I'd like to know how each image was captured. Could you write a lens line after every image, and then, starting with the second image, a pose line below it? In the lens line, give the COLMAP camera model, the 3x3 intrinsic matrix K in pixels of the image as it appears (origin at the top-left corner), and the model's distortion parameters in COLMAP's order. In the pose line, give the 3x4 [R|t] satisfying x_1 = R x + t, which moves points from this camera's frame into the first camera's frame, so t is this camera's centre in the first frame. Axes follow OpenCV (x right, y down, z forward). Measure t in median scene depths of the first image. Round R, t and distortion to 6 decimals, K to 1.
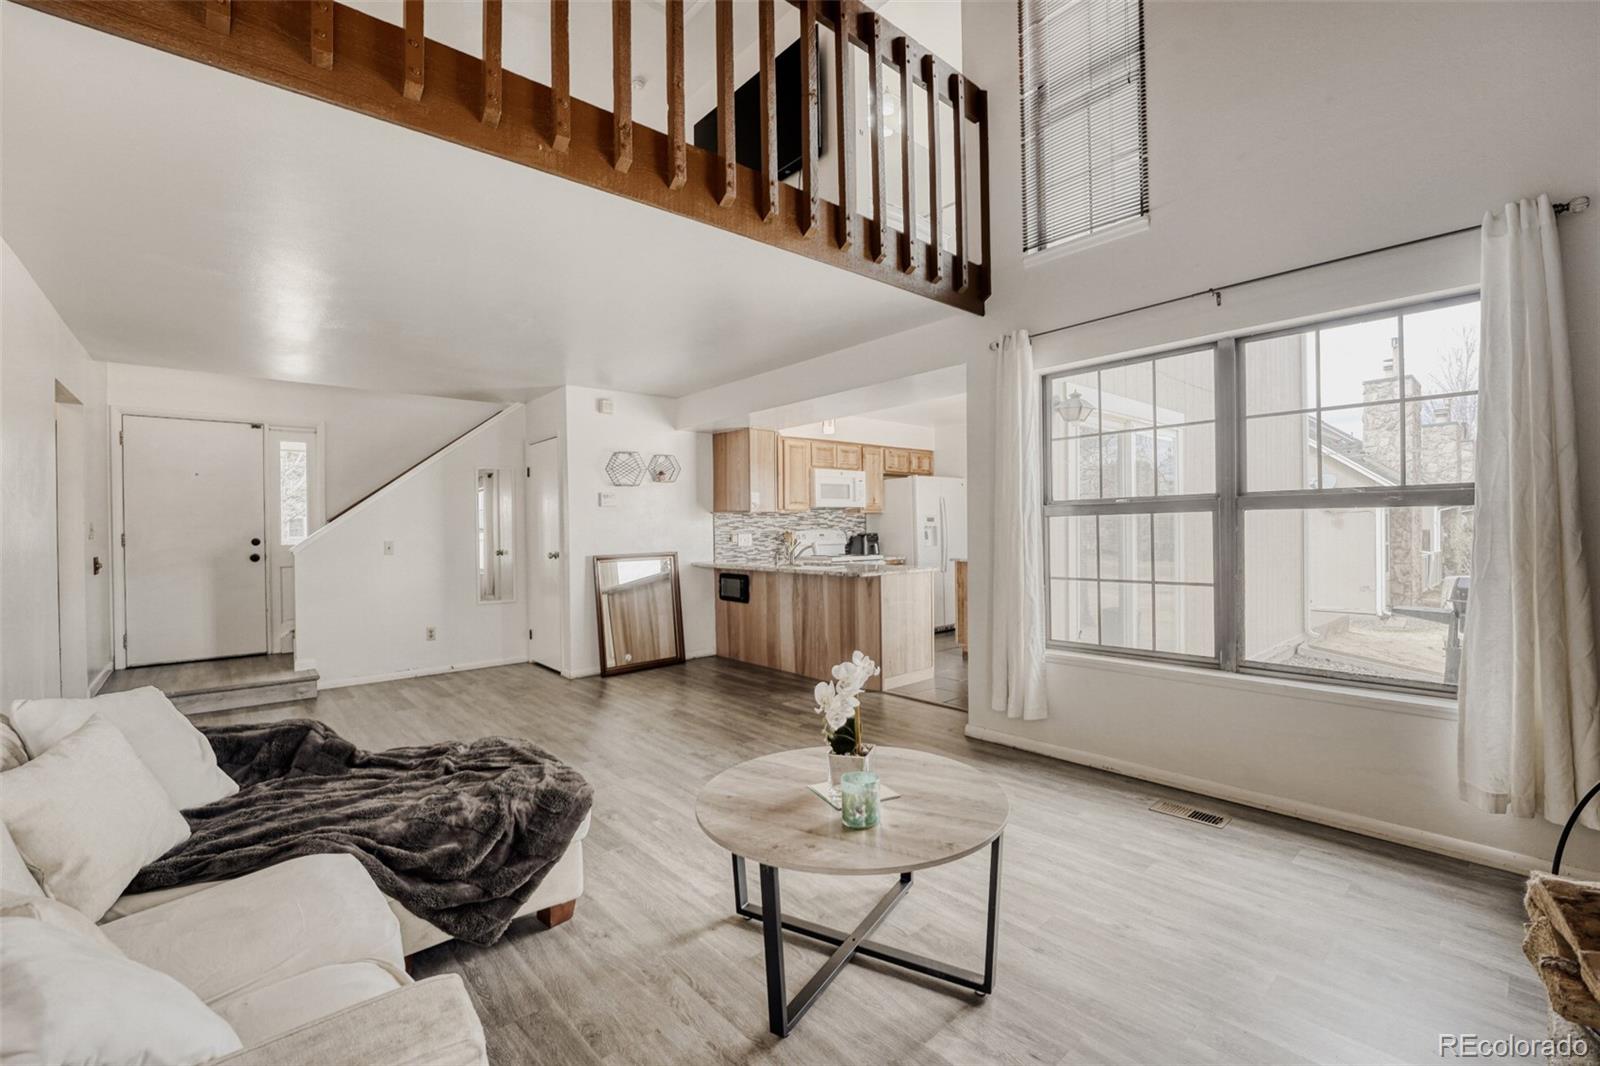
lens RADIAL K [[702.0, 0, 801.3], [0, 702.0, 533.4], [0, 0, 1]] dist [-0.019883, -0.003707]
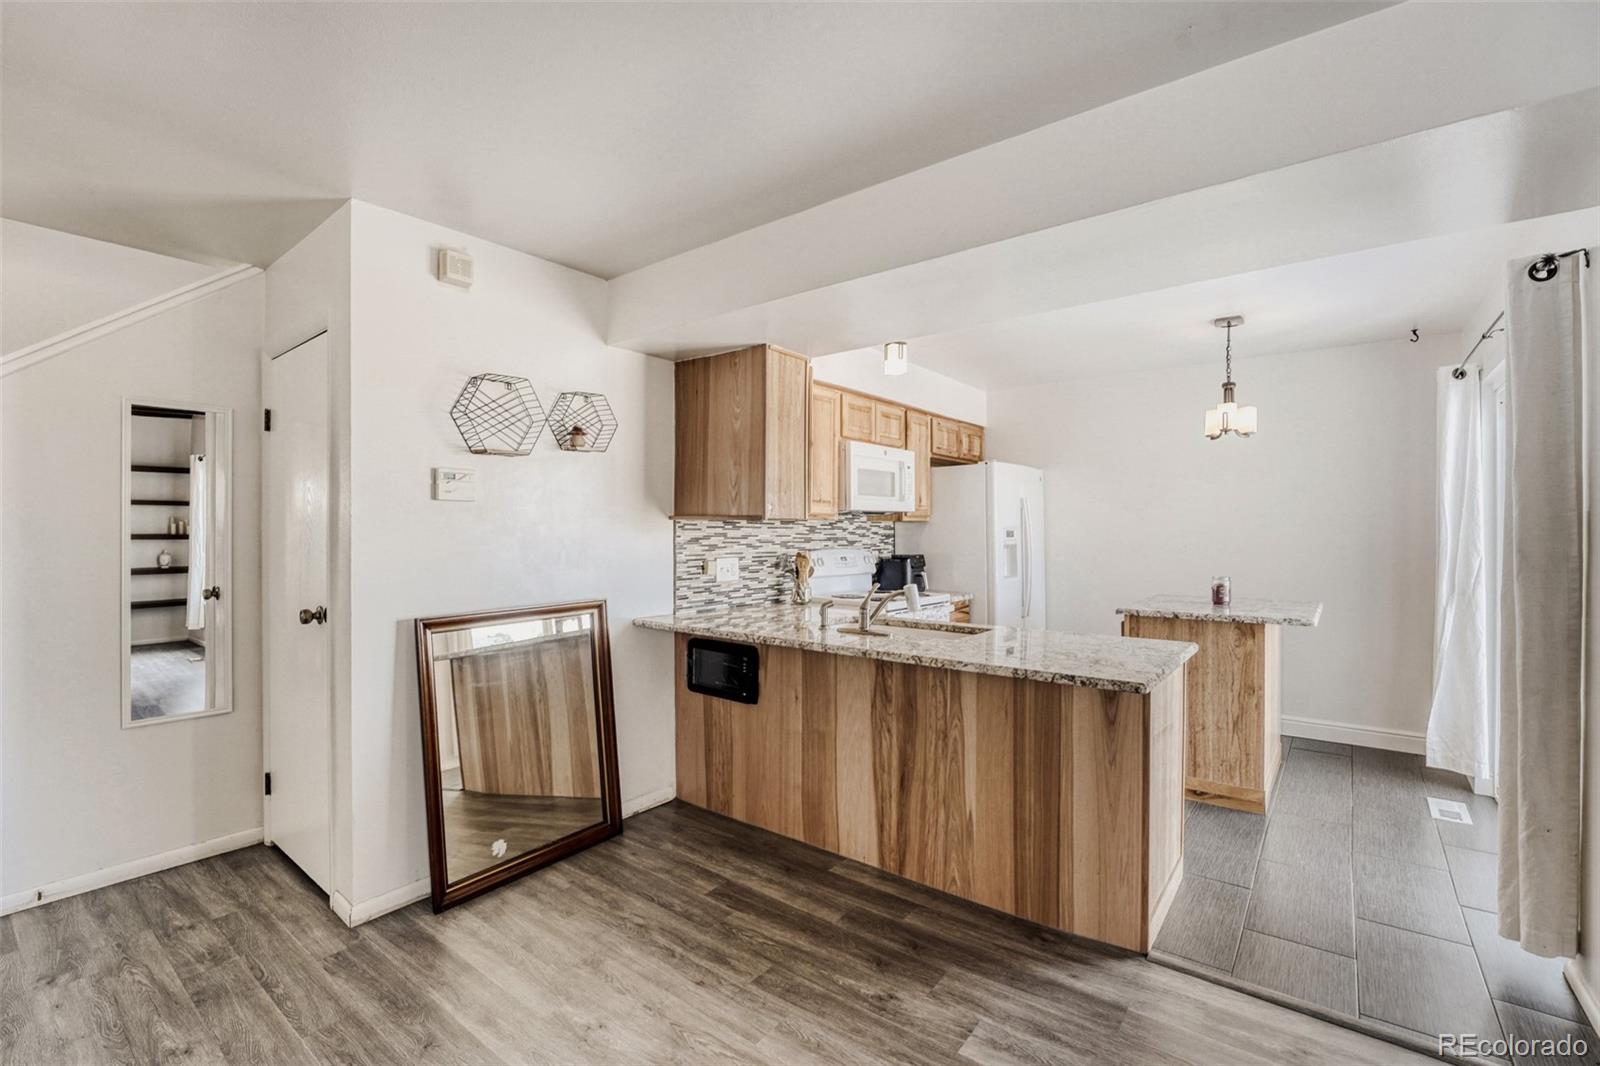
lens RADIAL K [[702.0, 0, 784.8], [0, 702.0, 530.2], [0, 0, 1]] dist [-0.019883, -0.003707]
pose [[0.984449, 0.013625, 0.175141, -0.137206], [-0.012207, 0.999883, -0.009173, -0.017031], [-0.175245, 0.006892, 0.984501, 0.493640]]
